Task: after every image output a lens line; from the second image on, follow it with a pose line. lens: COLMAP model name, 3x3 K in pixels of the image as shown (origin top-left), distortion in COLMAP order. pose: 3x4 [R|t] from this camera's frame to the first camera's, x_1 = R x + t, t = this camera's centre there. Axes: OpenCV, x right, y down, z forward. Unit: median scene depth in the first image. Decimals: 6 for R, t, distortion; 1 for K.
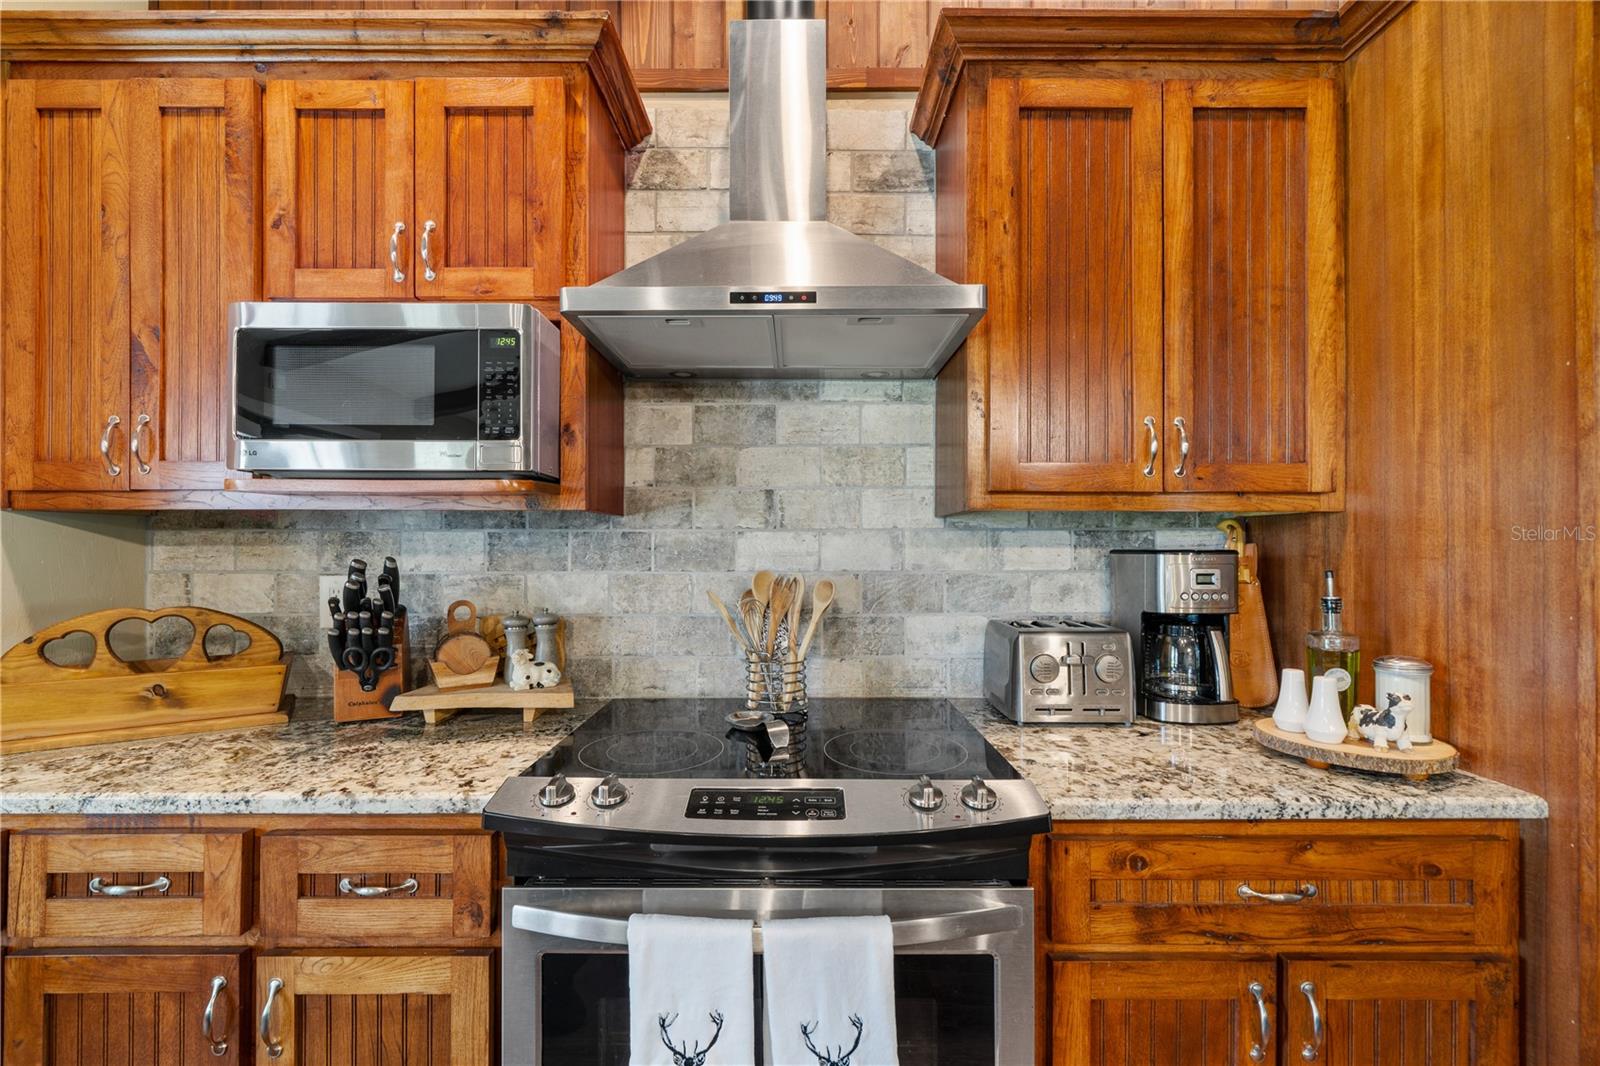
lens RADIAL K [[655.7, 0, 790.2], [0, 655.7, 542.4], [0, 0, 1]] dist [0.002106, -0.001817]
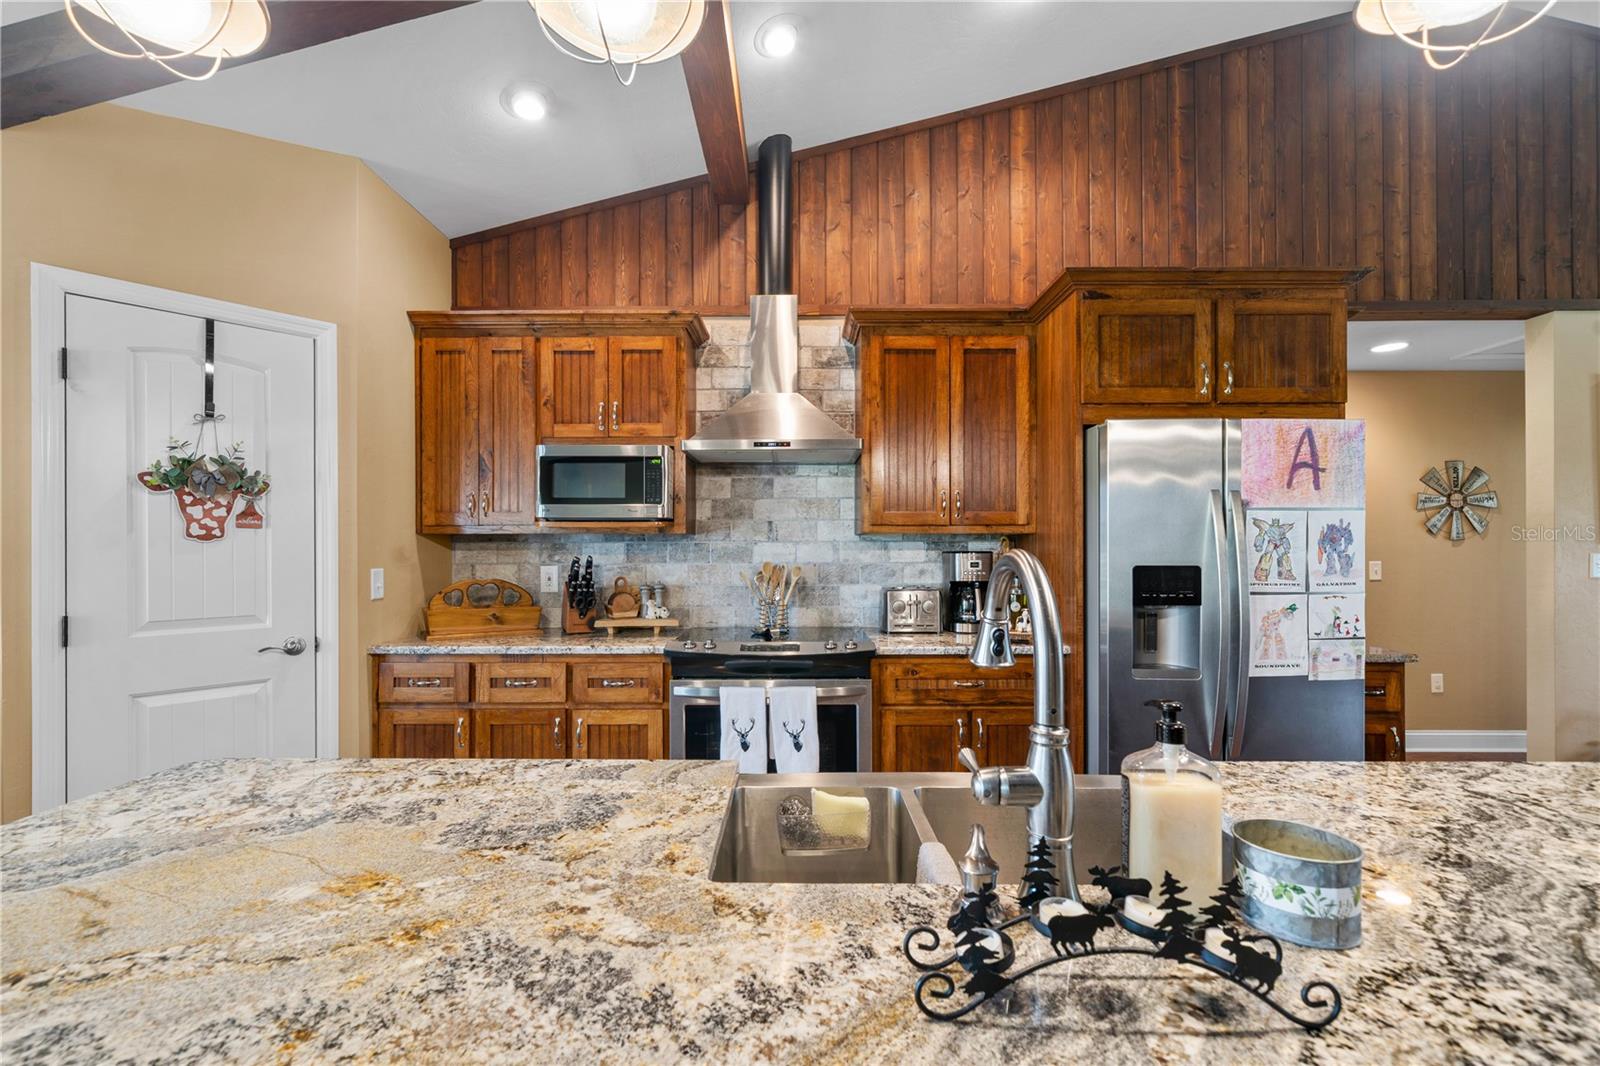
lens RADIAL K [[655.7, 0, 780.1], [0, 655.7, 550.0], [0, 0, 1]] dist [0.002106, -0.001817]
pose [[0.999931, -0.002258, -0.011534, 0.024381], [0.002308, 0.999988, 0.004358, -0.003648], [0.011524, -0.004385, 0.999924, -1.157699]]
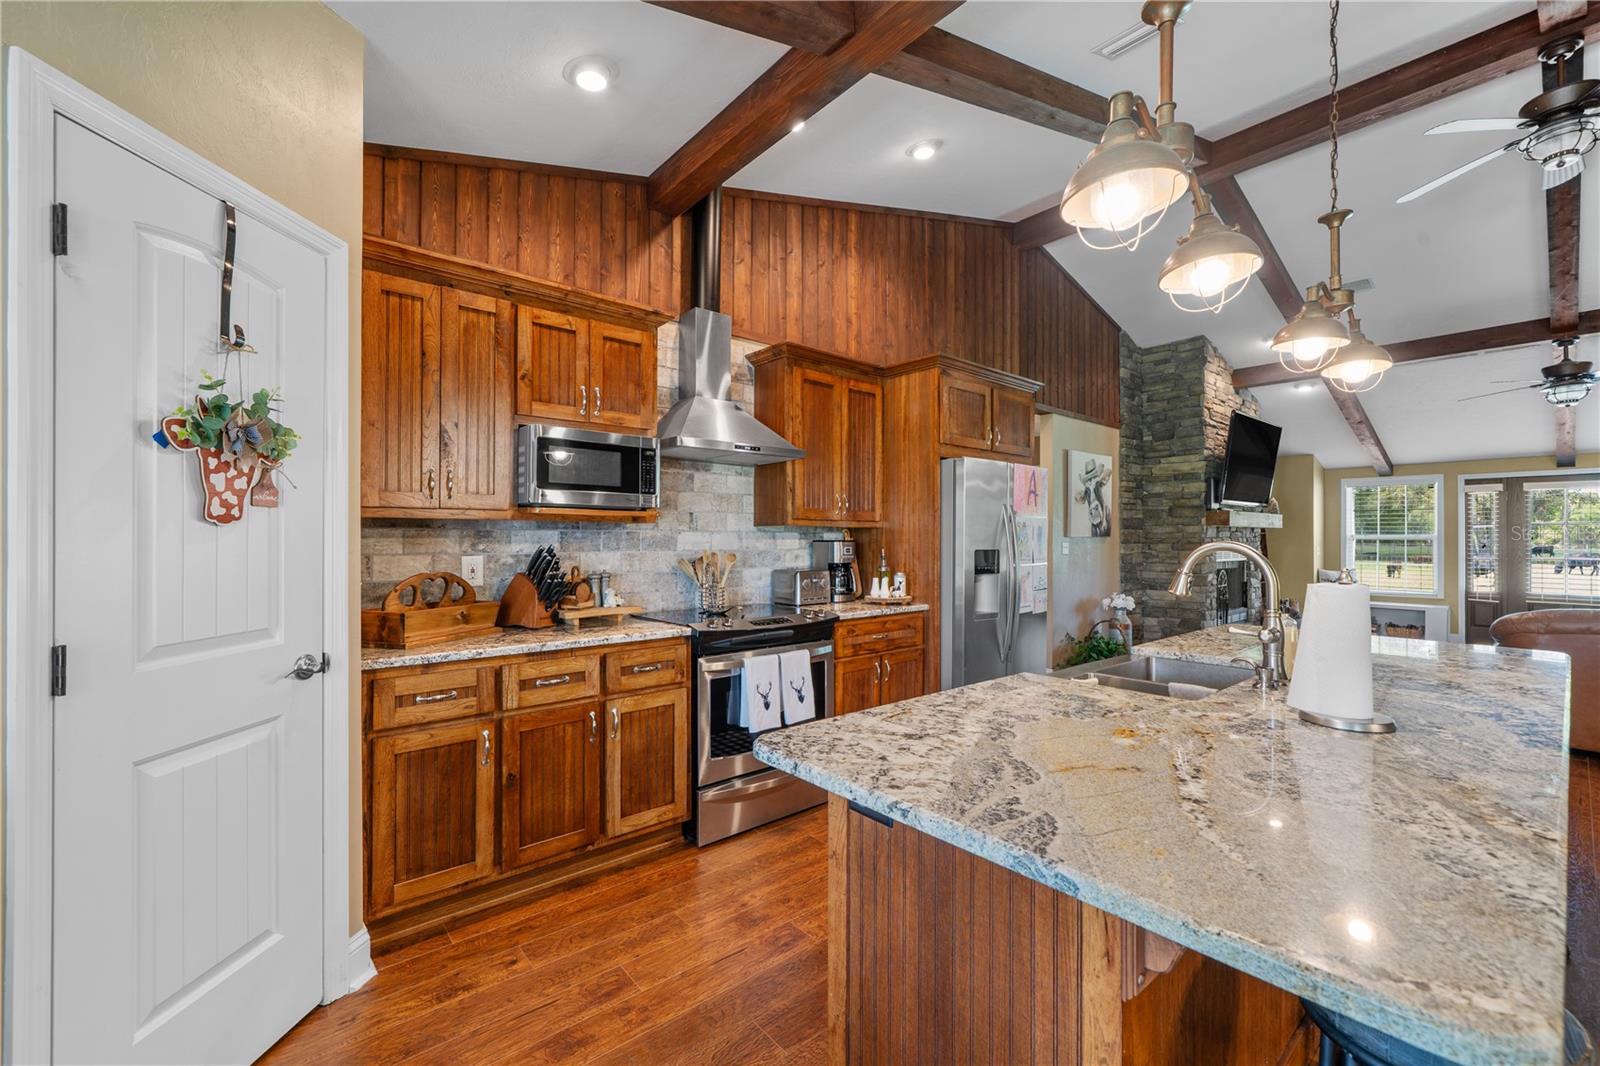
lens RADIAL K [[655.7, 0, 787.3], [0, 655.7, 533.8], [0, 0, 1]] dist [0.002106, -0.001817]
pose [[0.768170, 0.005889, 0.640219, -1.408720], [-0.006360, 0.999979, -0.001567, -0.011087], [-0.640214, -0.002868, 0.768191, -1.028537]]
